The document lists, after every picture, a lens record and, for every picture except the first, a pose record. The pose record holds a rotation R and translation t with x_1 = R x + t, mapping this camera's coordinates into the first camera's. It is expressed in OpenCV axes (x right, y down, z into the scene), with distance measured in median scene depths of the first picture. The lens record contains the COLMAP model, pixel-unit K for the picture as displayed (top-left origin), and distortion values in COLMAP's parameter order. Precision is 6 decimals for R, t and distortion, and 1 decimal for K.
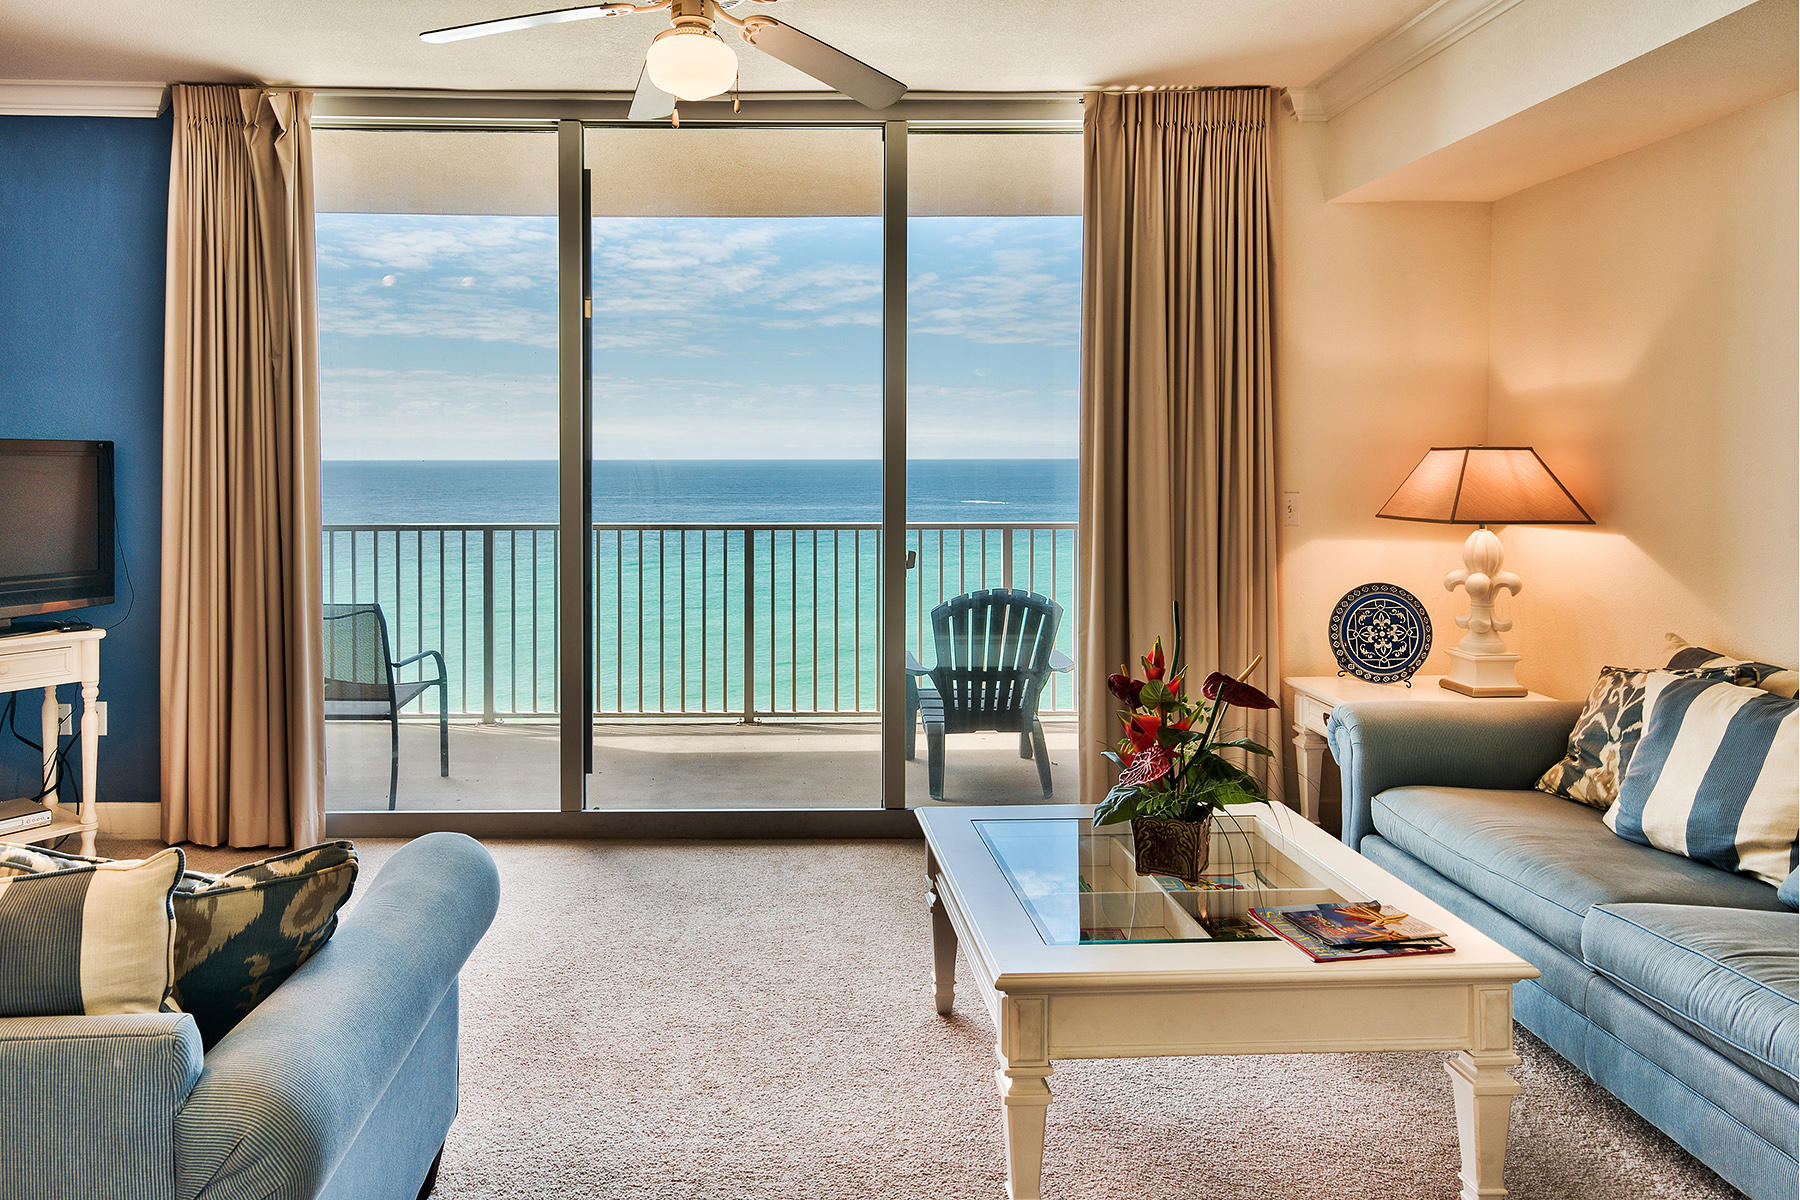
lens RADIAL K [[1168.9, 0, 837.8], [0, 1168.9, 508.1], [0, 0, 1]] dist [0.017610, 0.000360]
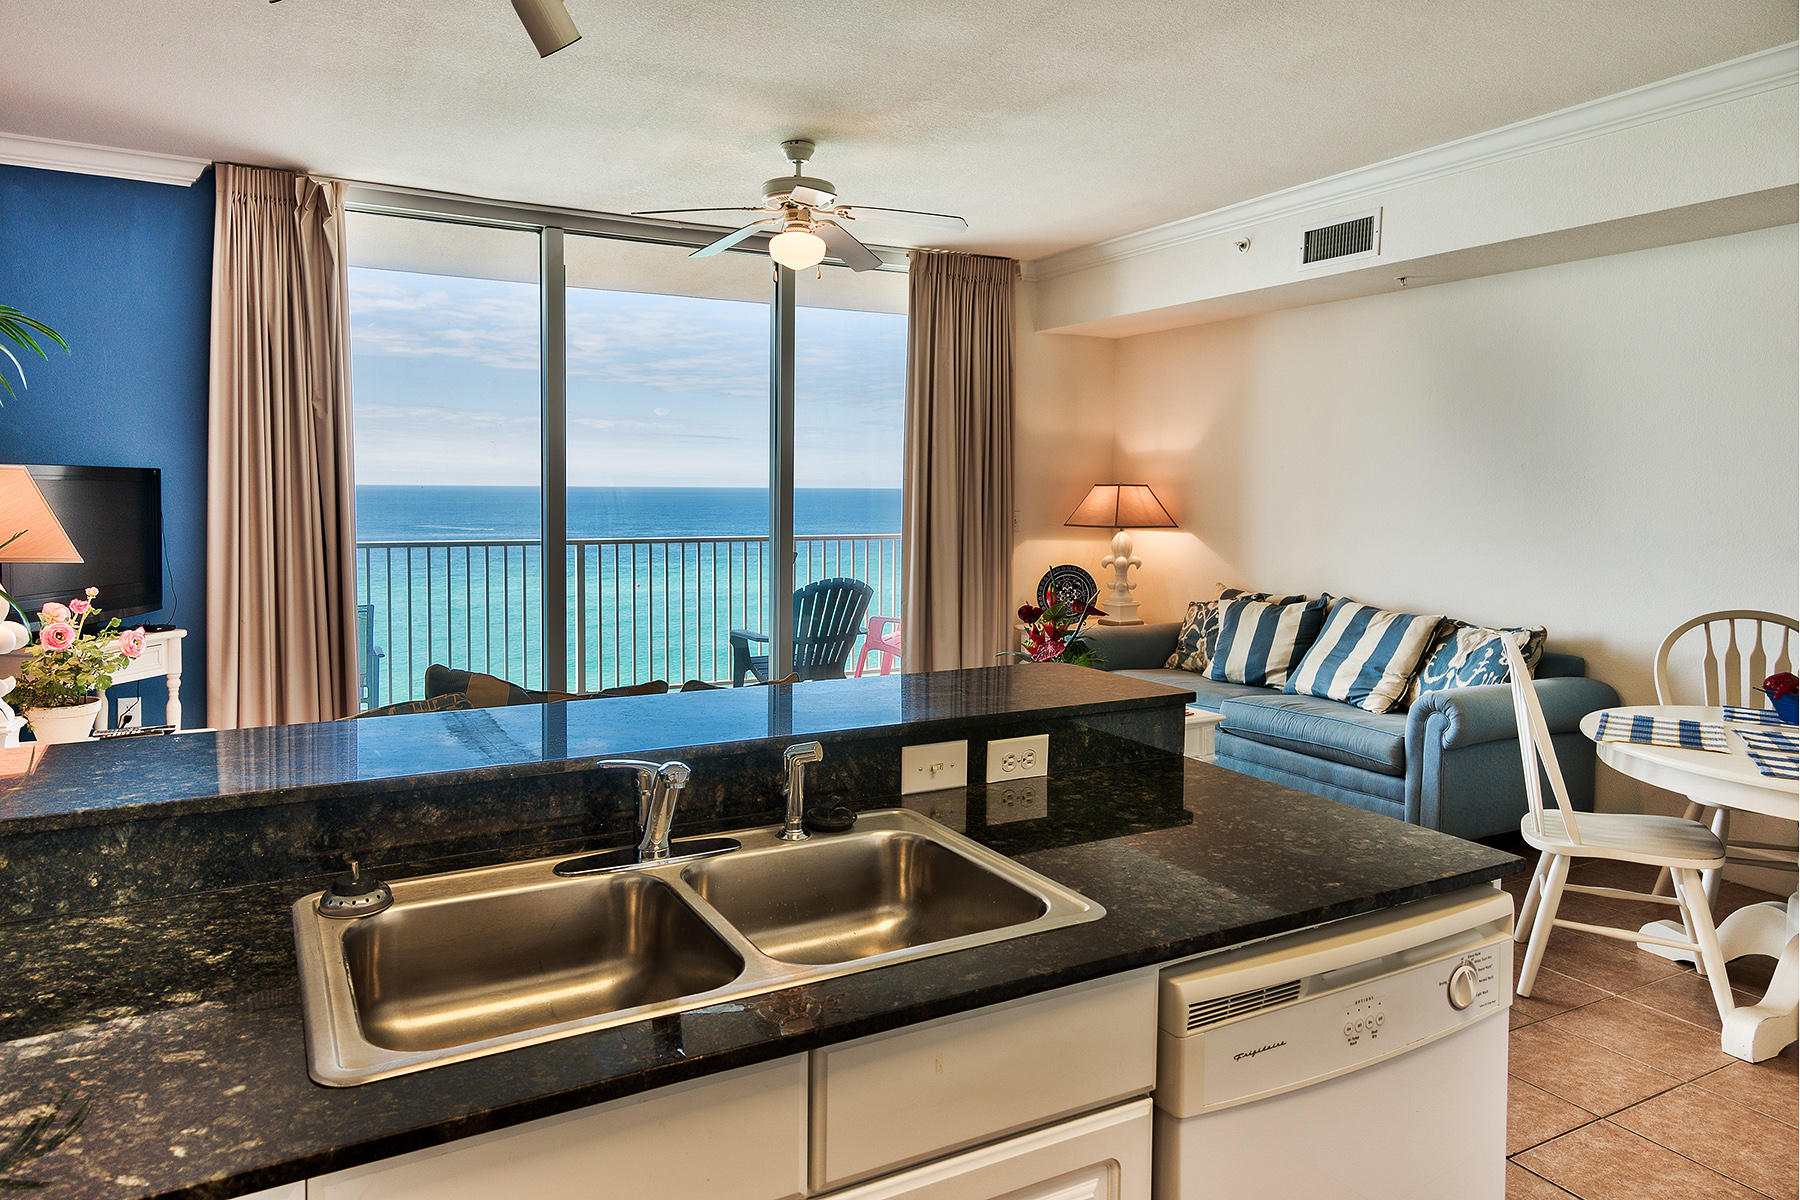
lens RADIAL K [[1168.9, 0, 897.3], [0, 1168.9, 595.0], [0, 0, 1]] dist [0.017610, 0.000360]
pose [[0.884849, -0.035625, 0.464515, -0.531348], [0.012586, 0.998536, 0.052606, 0.015759], [-0.465709, -0.040702, 0.884002, -0.366035]]
